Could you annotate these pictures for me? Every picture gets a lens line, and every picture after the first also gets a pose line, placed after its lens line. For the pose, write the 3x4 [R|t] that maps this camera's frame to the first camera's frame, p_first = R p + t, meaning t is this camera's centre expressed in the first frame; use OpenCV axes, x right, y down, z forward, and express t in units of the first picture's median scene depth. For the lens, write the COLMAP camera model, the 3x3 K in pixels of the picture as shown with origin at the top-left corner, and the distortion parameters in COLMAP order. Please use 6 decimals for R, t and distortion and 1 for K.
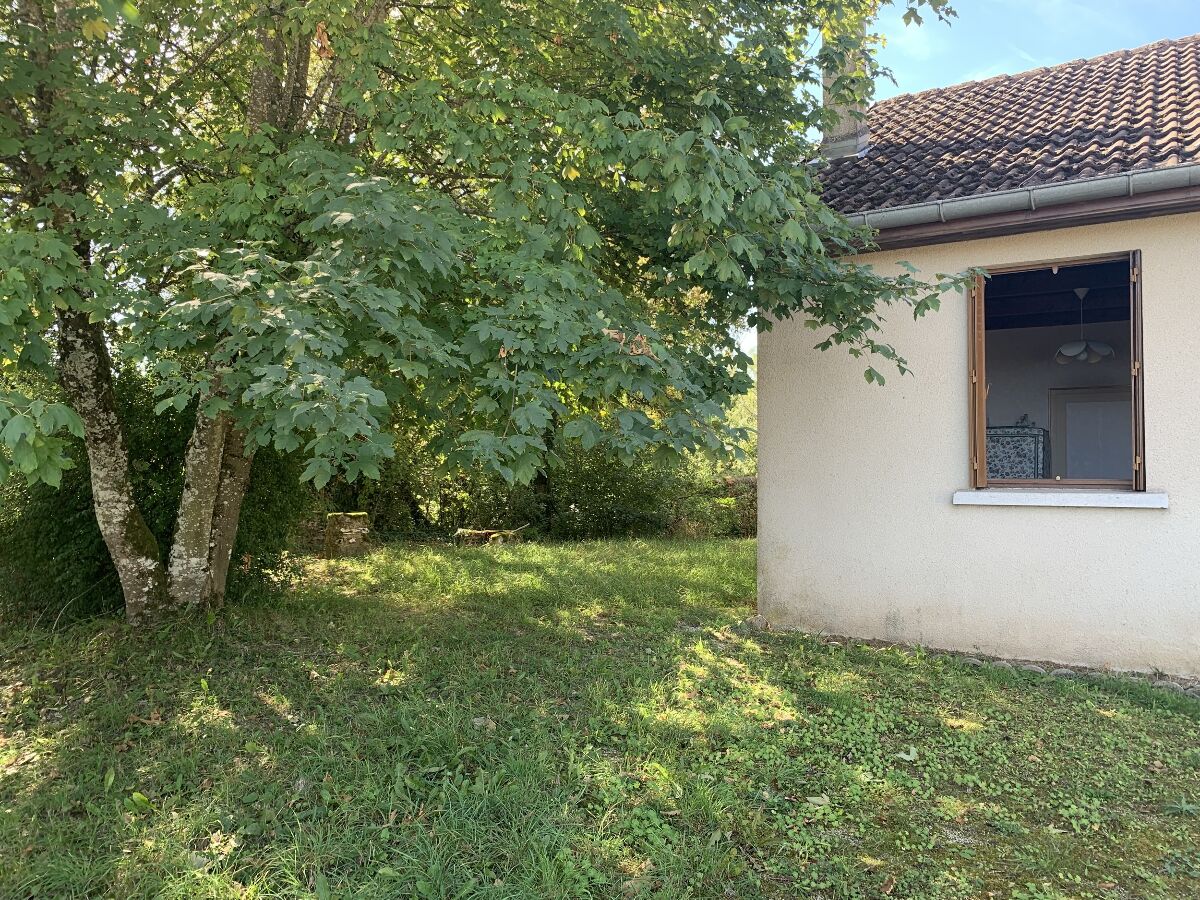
lens RADIAL K [[941.9, 0, 600.0], [0, 941.9, 450.0], [0, 0, 1]] dist [-0.002793, -0.002523]
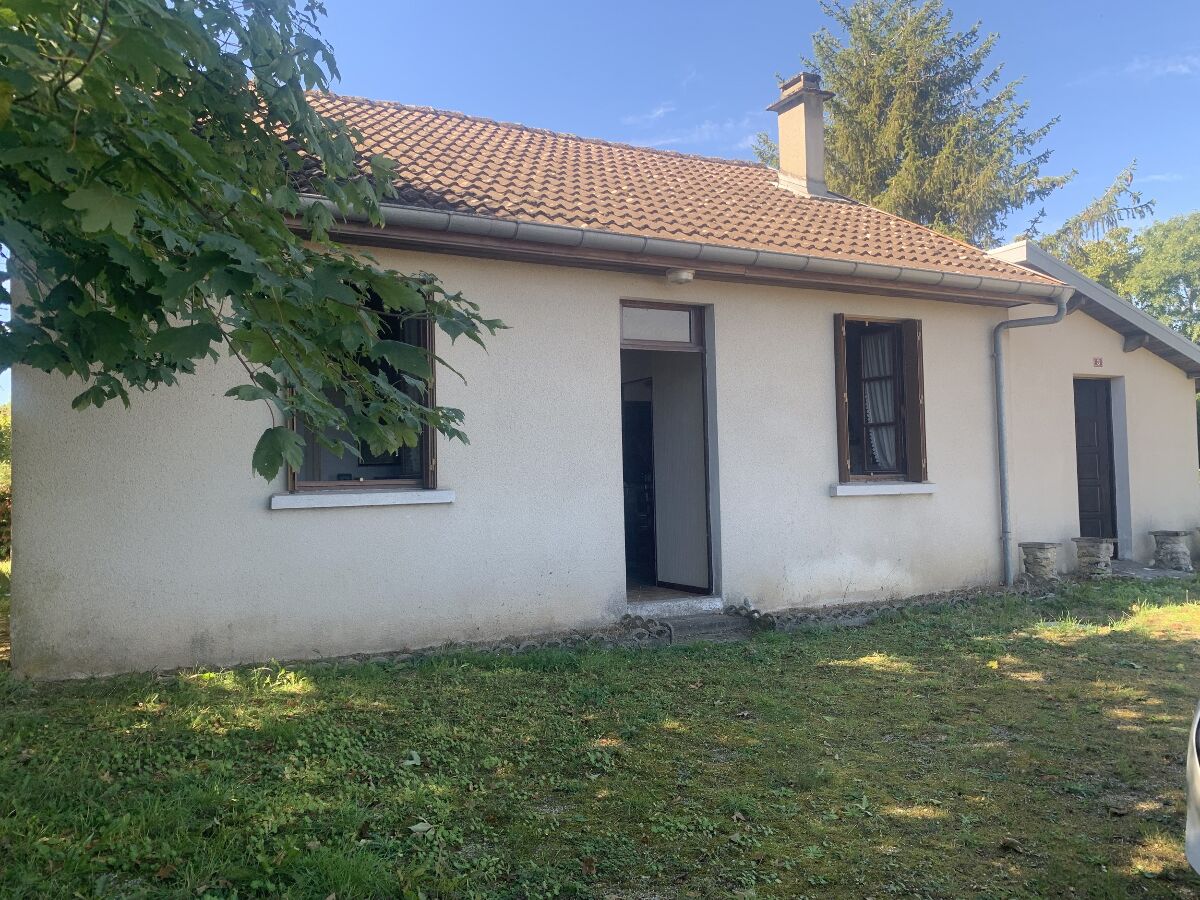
lens RADIAL K [[941.9, 0, 600.0], [0, 941.9, 450.0], [0, 0, 1]] dist [-0.002793, -0.002523]
pose [[0.483278, 0.003766, 0.875459, -0.331984], [0.000080, 0.999991, -0.004346, 0.001136], [-0.875467, 0.002171, 0.483273, 0.259264]]
